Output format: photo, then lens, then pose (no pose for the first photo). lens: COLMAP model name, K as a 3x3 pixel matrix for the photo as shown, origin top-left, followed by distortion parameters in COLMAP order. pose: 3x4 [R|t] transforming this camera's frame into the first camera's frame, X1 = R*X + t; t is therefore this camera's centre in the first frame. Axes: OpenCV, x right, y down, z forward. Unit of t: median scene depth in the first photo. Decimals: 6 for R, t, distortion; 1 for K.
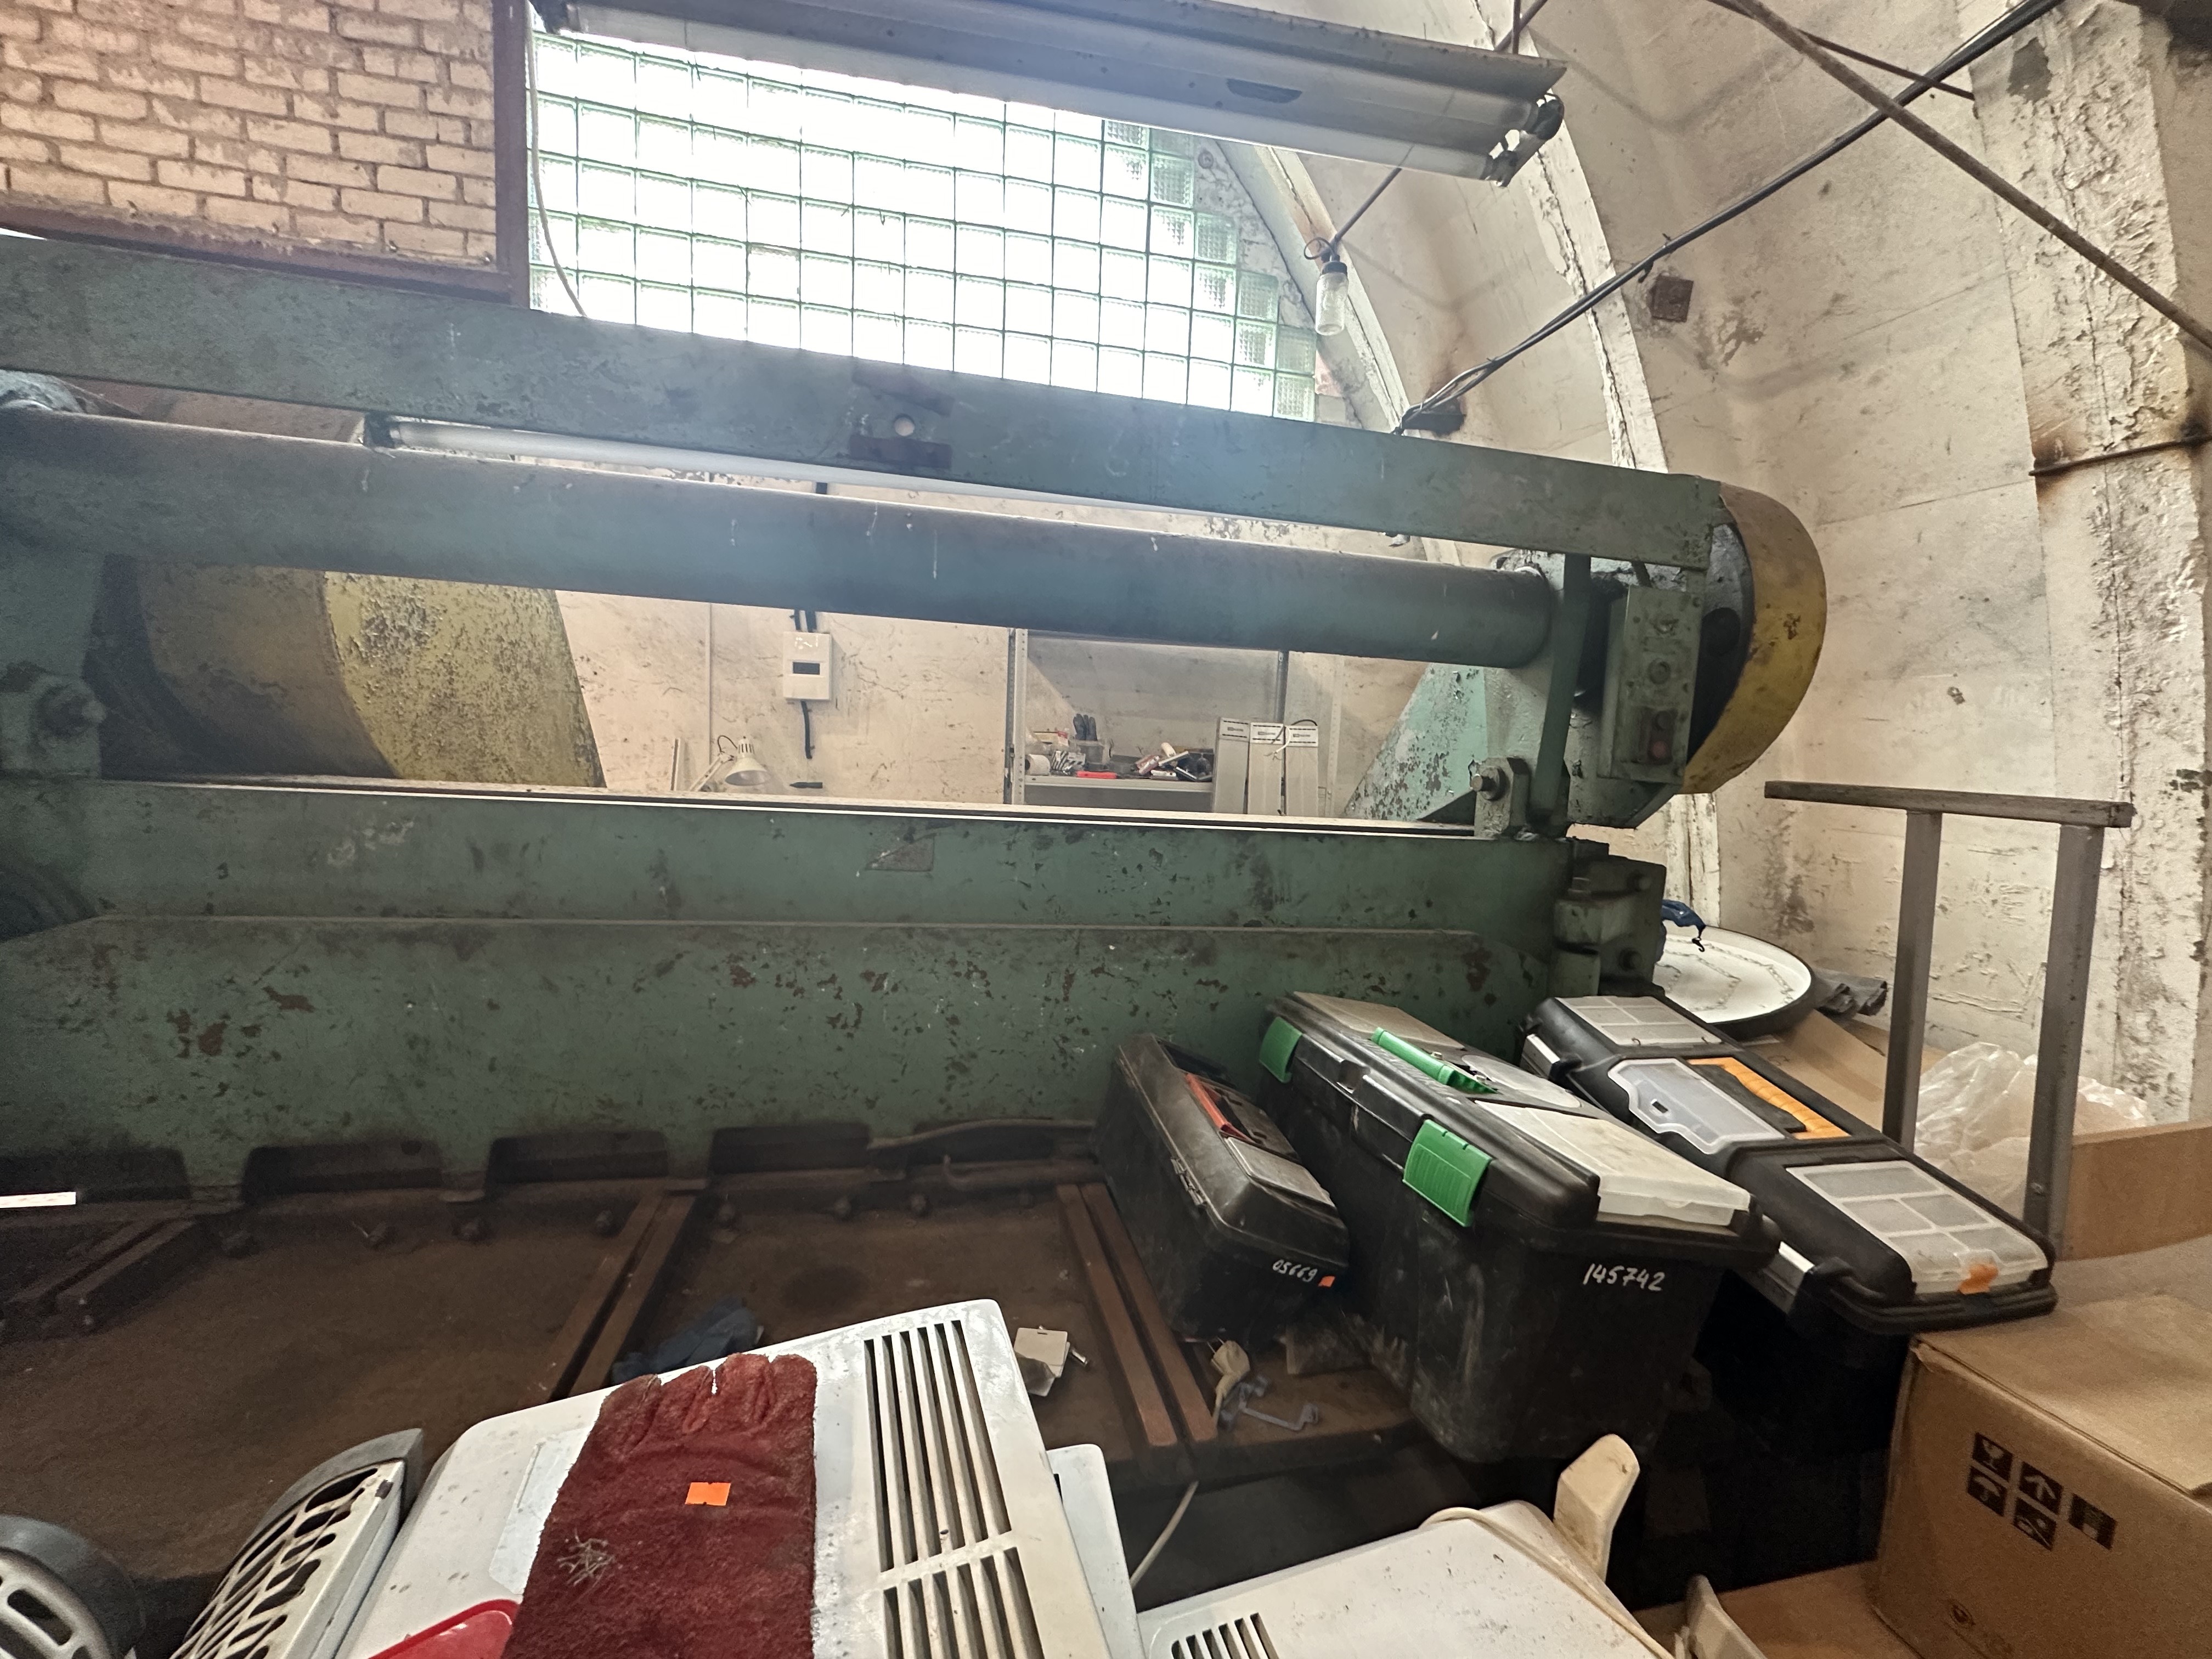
lens RADIAL K [[882.4, 0, 1113.7], [0, 882.4, 830.1], [0, 0, 1]] dist [0.011524, -0.000485]
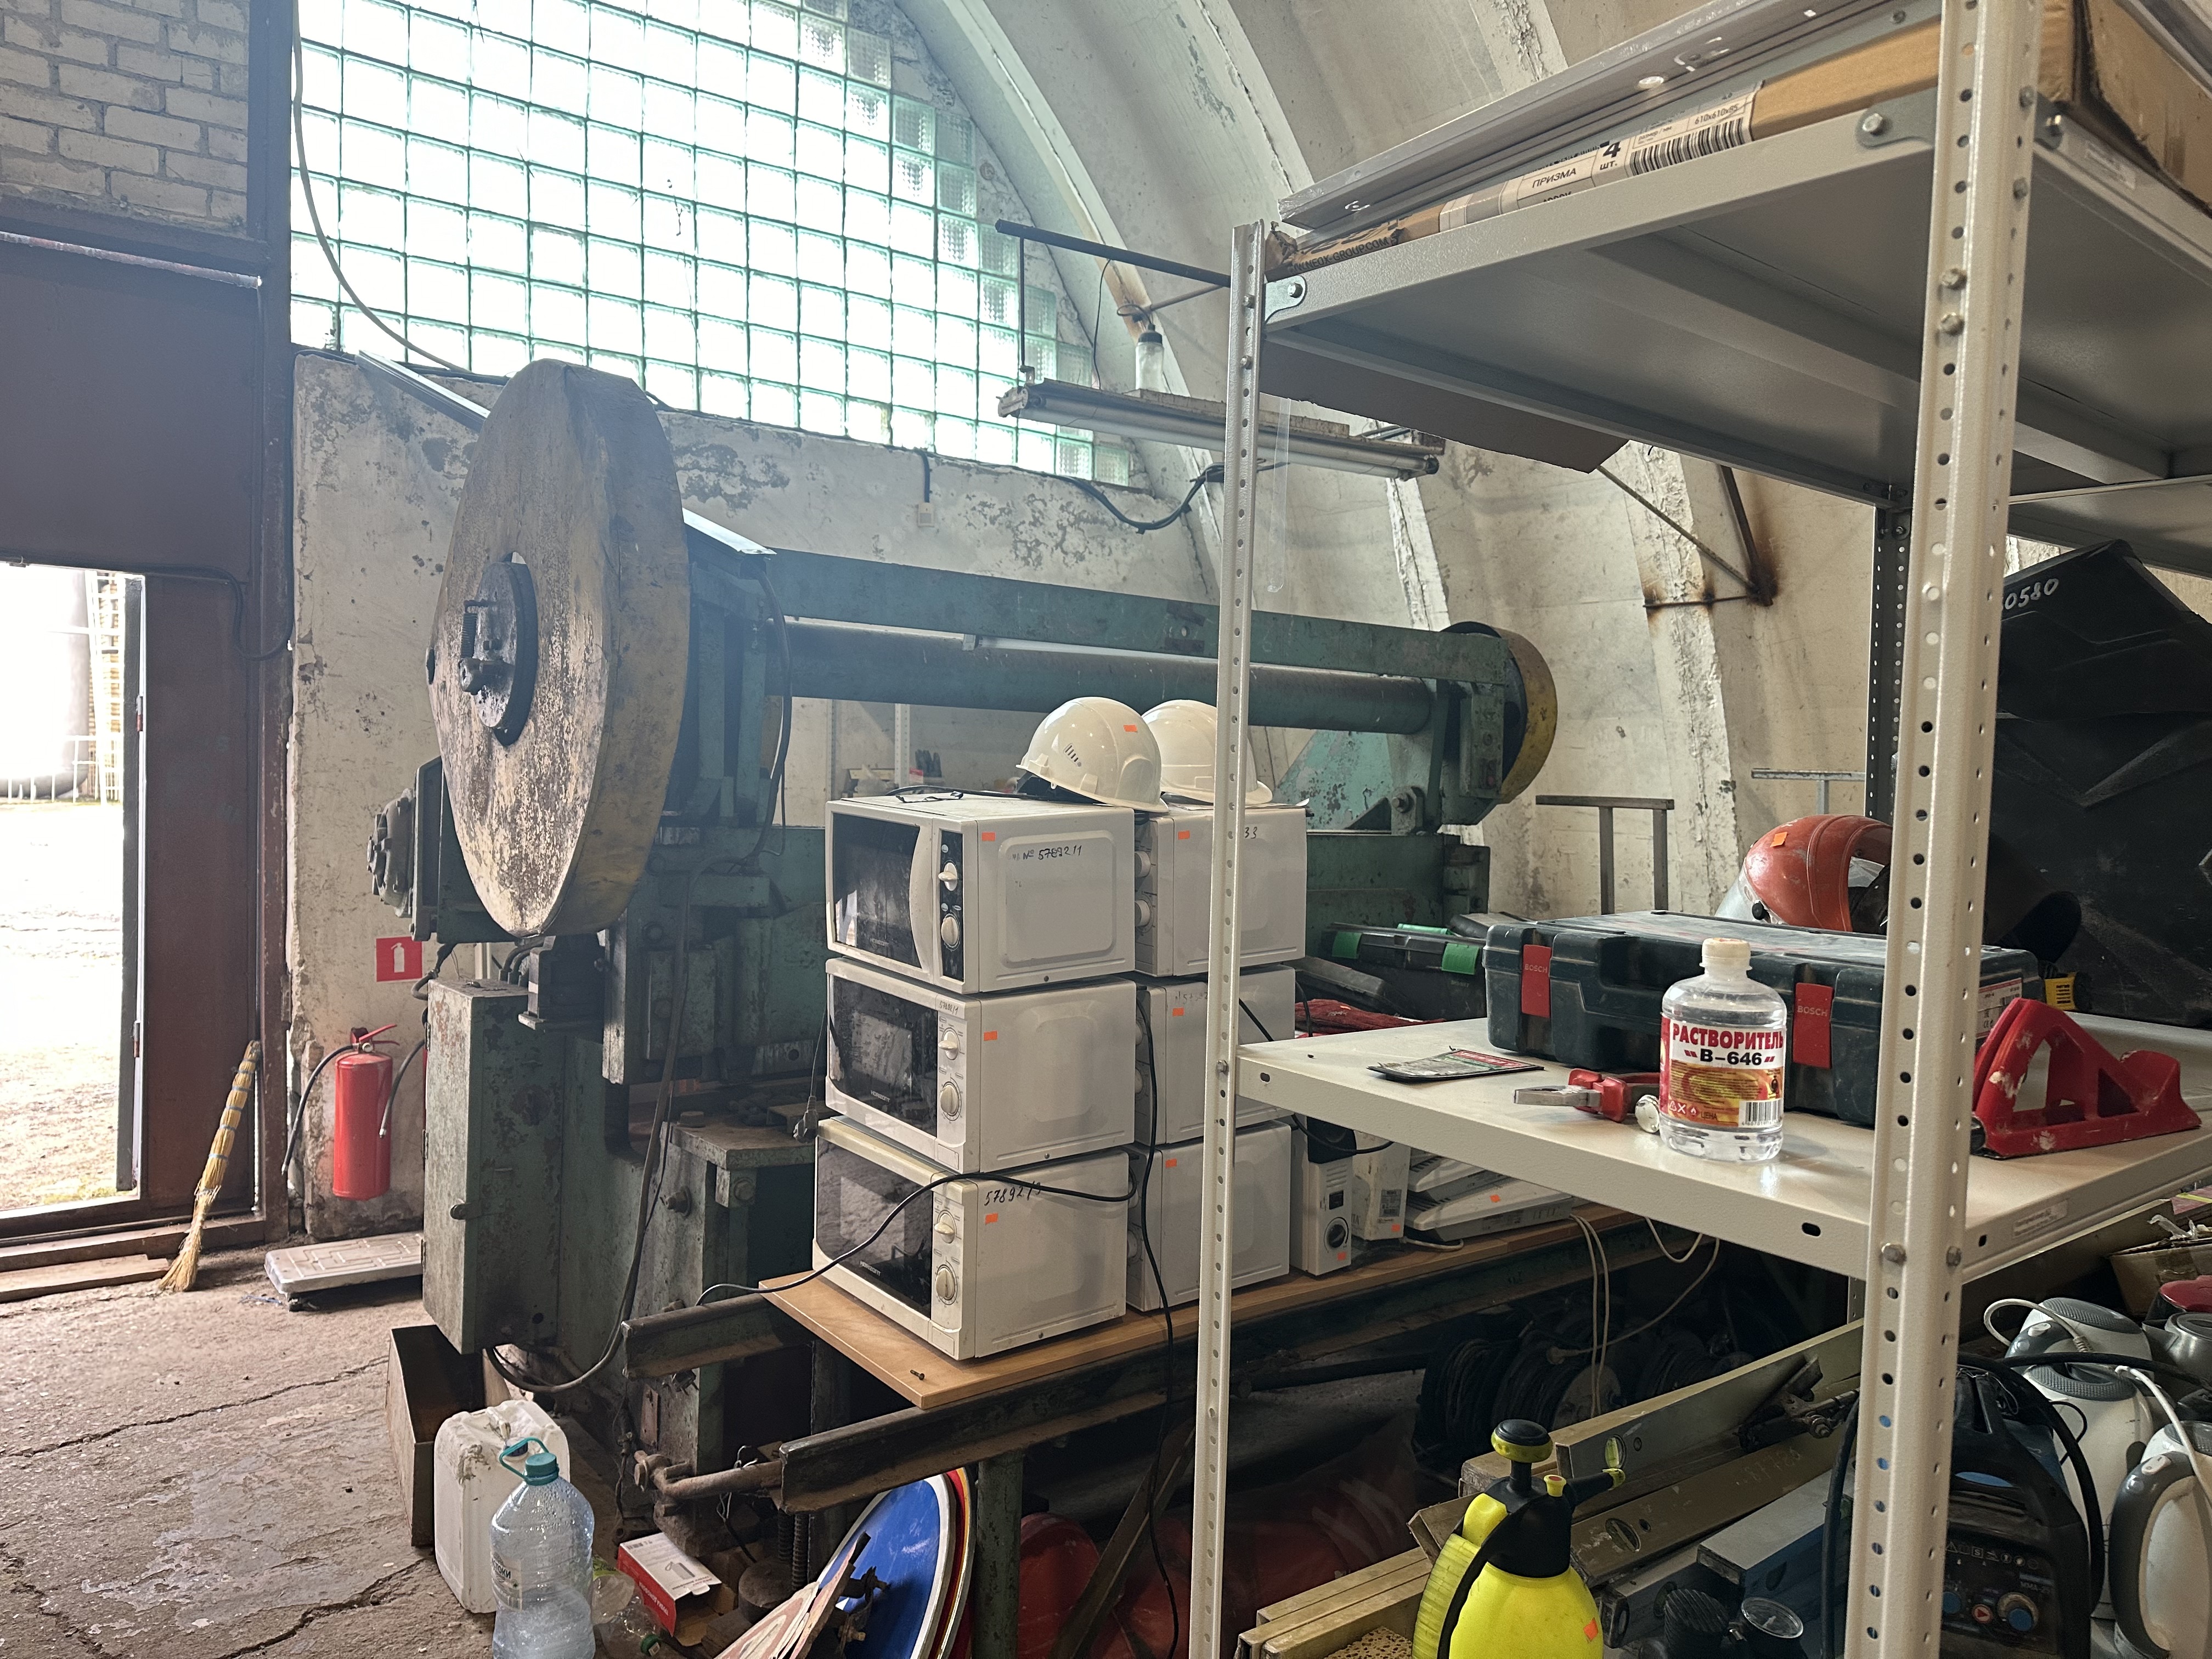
lens RADIAL K [[1534.0, 0, 1107.7], [0, 1534.0, 823.7], [0, 0, 1]] dist [0.184087, -0.114813]
pose [[0.911958, -0.042000, 0.408128, -0.832039], [0.063509, 0.997208, -0.039289, 0.043881], [-0.405338, 0.061750, 0.912079, -0.939650]]
